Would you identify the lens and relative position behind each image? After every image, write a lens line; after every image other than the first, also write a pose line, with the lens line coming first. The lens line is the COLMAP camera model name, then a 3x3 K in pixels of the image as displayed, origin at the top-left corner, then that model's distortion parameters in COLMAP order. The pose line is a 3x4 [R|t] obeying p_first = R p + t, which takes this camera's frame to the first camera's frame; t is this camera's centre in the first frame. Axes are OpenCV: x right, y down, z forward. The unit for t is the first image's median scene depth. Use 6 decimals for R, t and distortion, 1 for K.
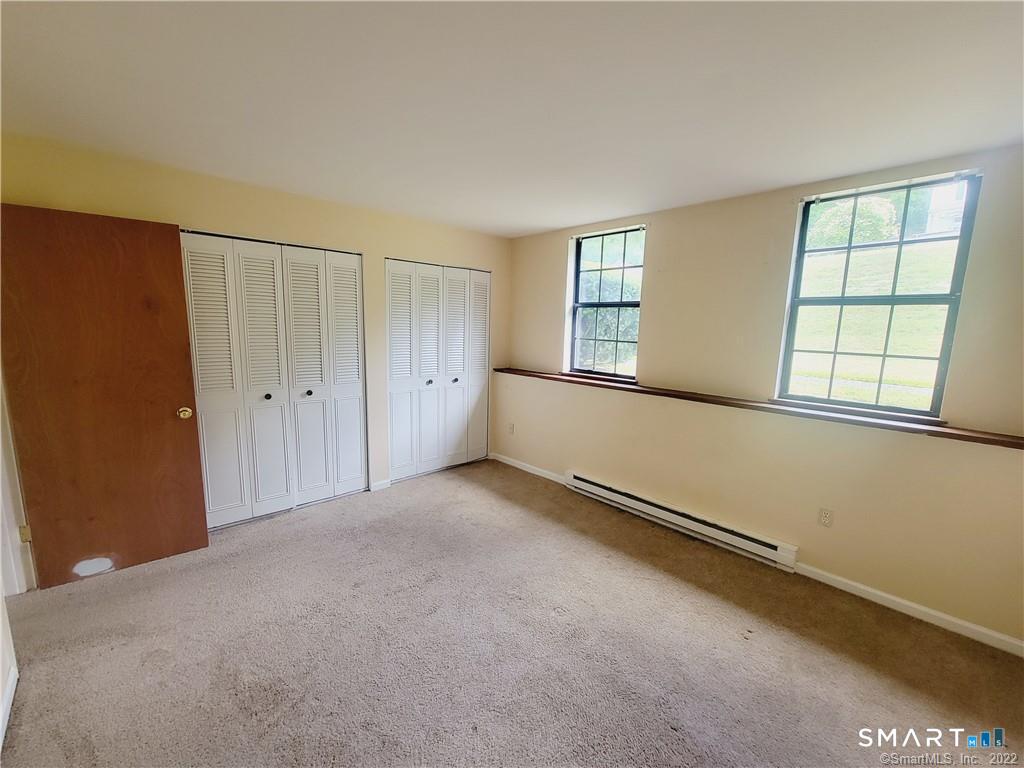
lens RADIAL K [[417.6, 0, 512.0], [0, 417.6, 384.0], [0, 0, 1]] dist [-0.001724, -0.000136]
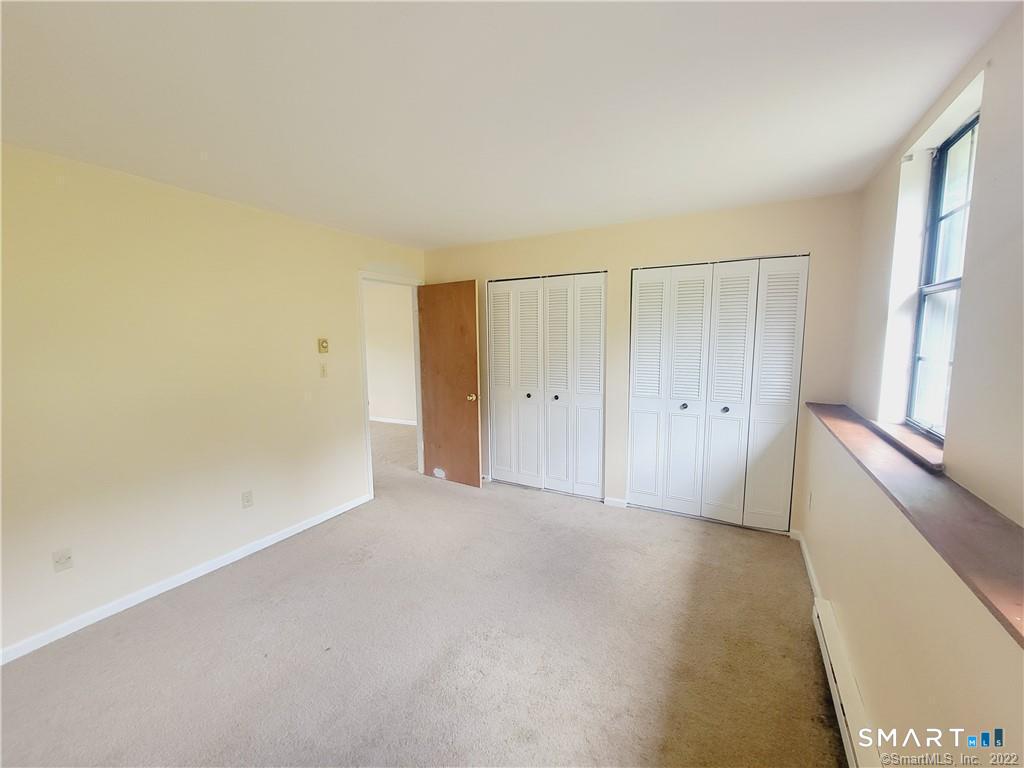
lens RADIAL K [[417.6, 0, 512.0], [0, 417.6, 384.0], [0, 0, 1]] dist [-0.001724, -0.000136]
pose [[0.305554, 0.079210, -0.948874, 0.557956], [-0.119012, 0.991896, 0.044477, -0.050736], [0.944708, 0.099337, 0.312504, 0.474576]]
